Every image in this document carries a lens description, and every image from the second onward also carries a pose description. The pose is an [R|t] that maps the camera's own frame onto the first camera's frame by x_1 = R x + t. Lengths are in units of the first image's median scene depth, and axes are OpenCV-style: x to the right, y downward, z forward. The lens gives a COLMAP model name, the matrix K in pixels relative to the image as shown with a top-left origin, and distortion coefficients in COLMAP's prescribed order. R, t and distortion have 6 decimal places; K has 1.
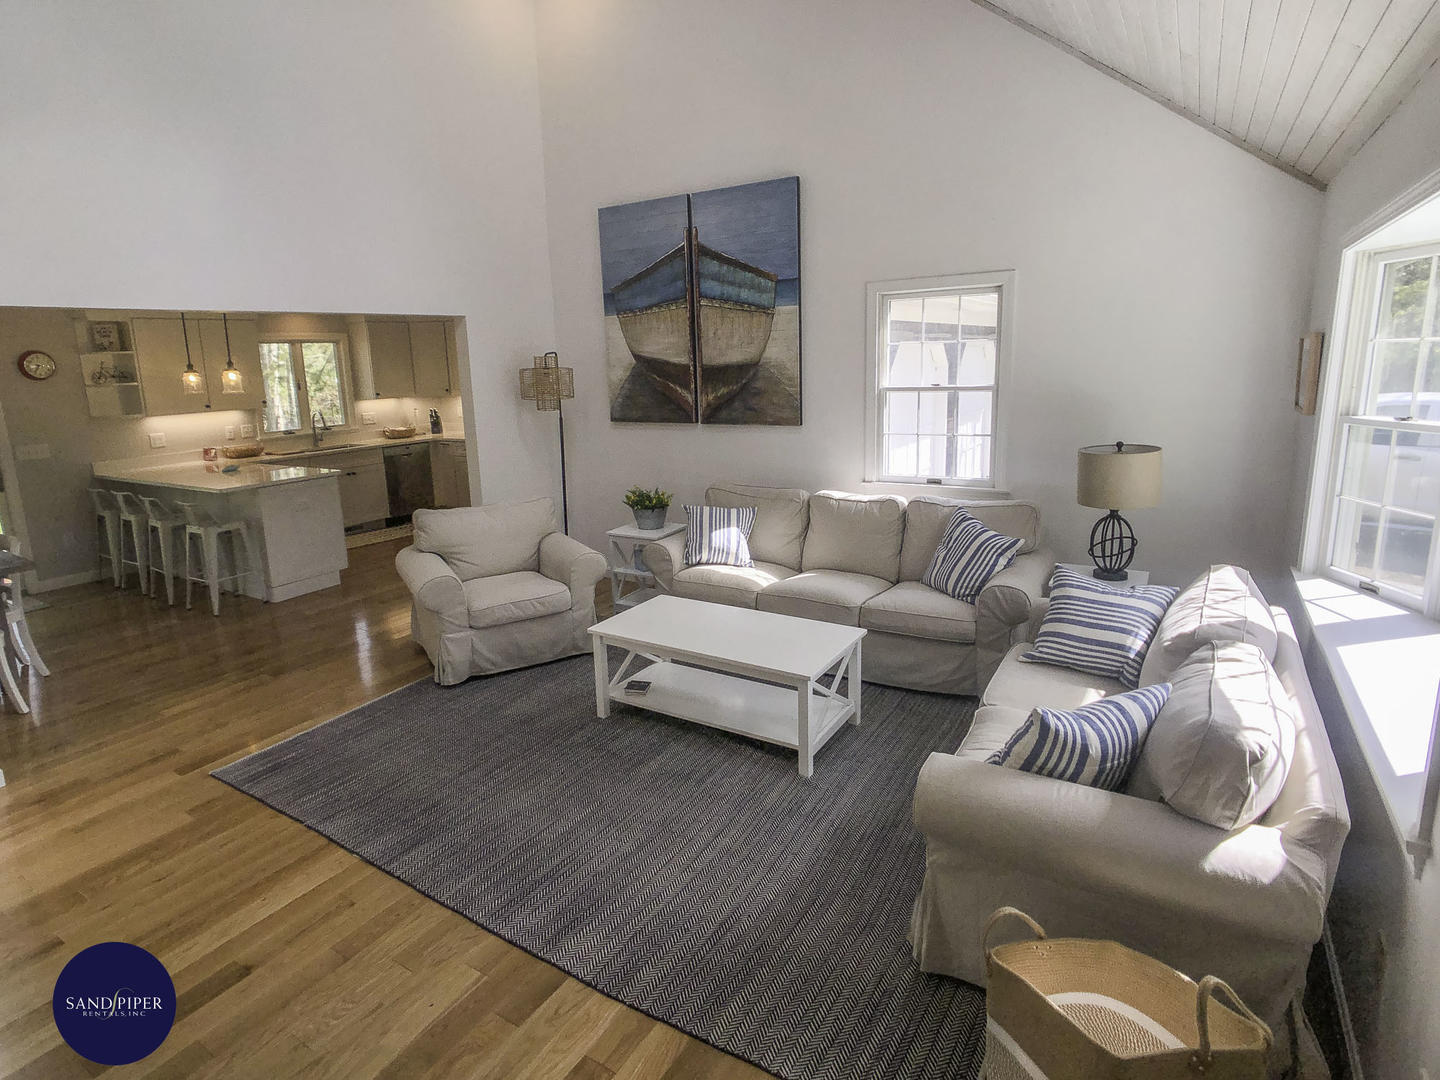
lens RADIAL K [[778.3, 0, 678.9], [0, 778.3, 530.6], [0, 0, 1]] dist [-0.000628, -0.003258]
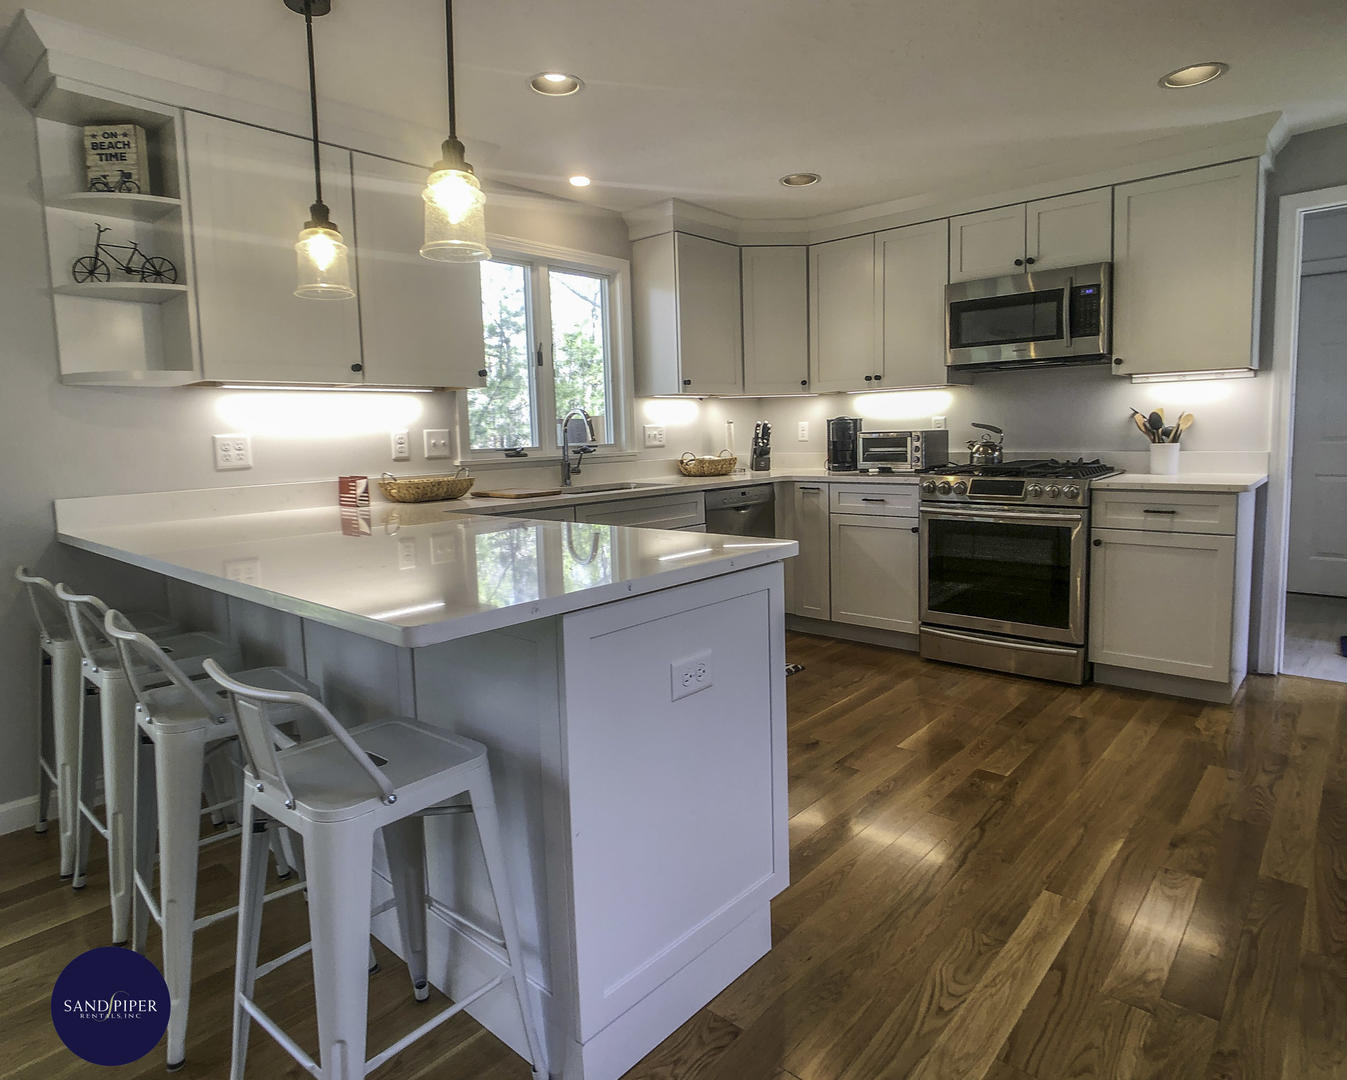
lens RADIAL K [[789.6, 0, 677.5], [0, 789.6, 541.6], [0, 0, 1]] dist [-0.008872, -0.001531]
pose [[0.990000, 0.027923, -0.138275, -0.431118], [-0.038906, 0.996243, -0.077369, -0.052530], [0.135595, 0.081975, 0.987367, 0.706023]]
